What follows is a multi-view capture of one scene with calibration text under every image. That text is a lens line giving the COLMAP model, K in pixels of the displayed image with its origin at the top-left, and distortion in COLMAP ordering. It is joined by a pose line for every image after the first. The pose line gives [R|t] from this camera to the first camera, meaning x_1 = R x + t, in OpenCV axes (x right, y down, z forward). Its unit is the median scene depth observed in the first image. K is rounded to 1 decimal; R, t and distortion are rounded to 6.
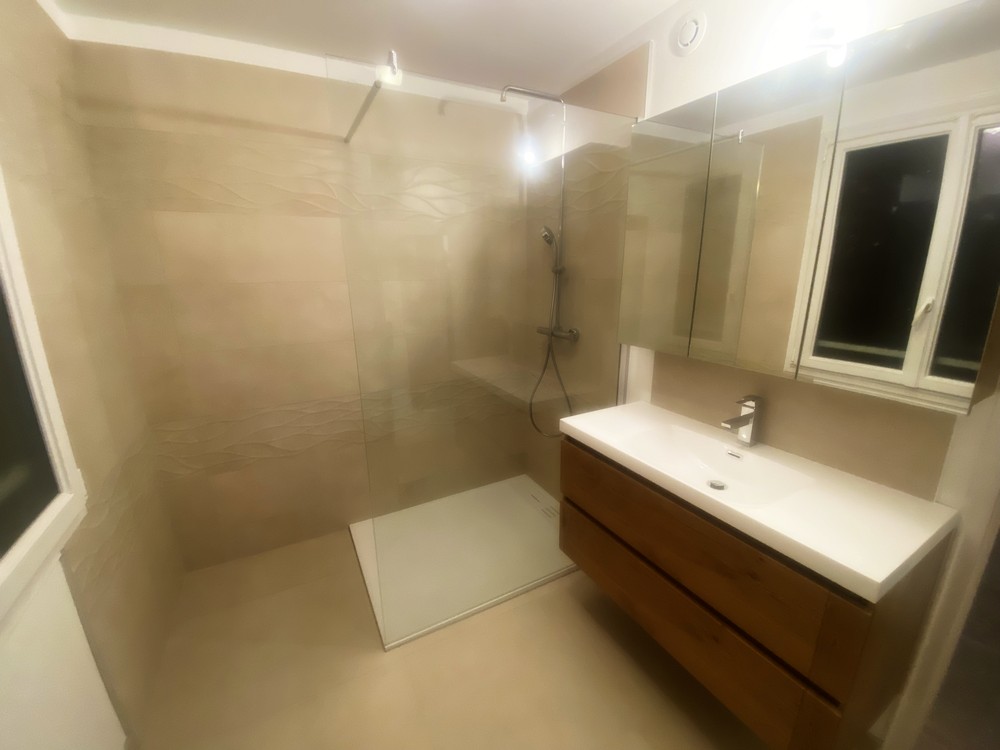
lens RADIAL K [[407.0, 0, 495.2], [0, 407.0, 368.8], [0, 0, 1]] dist [-0.006783, -0.006074]
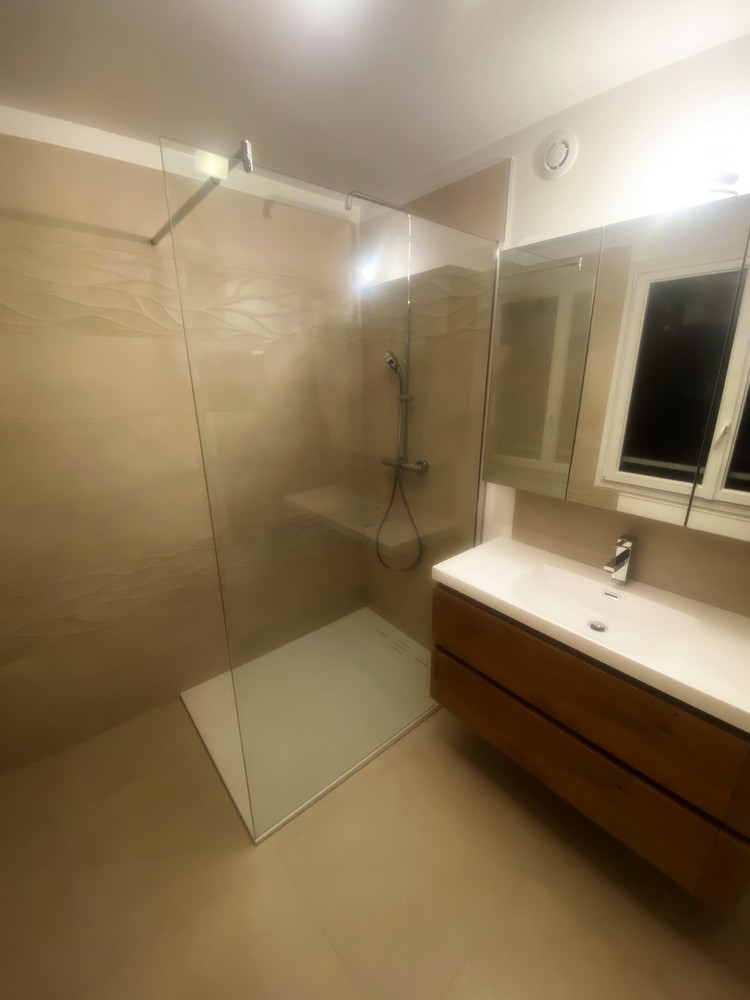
lens RADIAL K [[407.0, 0, 372.5], [0, 407.0, 494.5], [0, 0, 1]] dist [-0.006783, -0.006074]
pose [[0.977883, -0.055501, 0.201655, -0.130970], [0.045453, 0.997499, 0.054125, -0.084900], [-0.204155, -0.043762, 0.977960, 0.099771]]
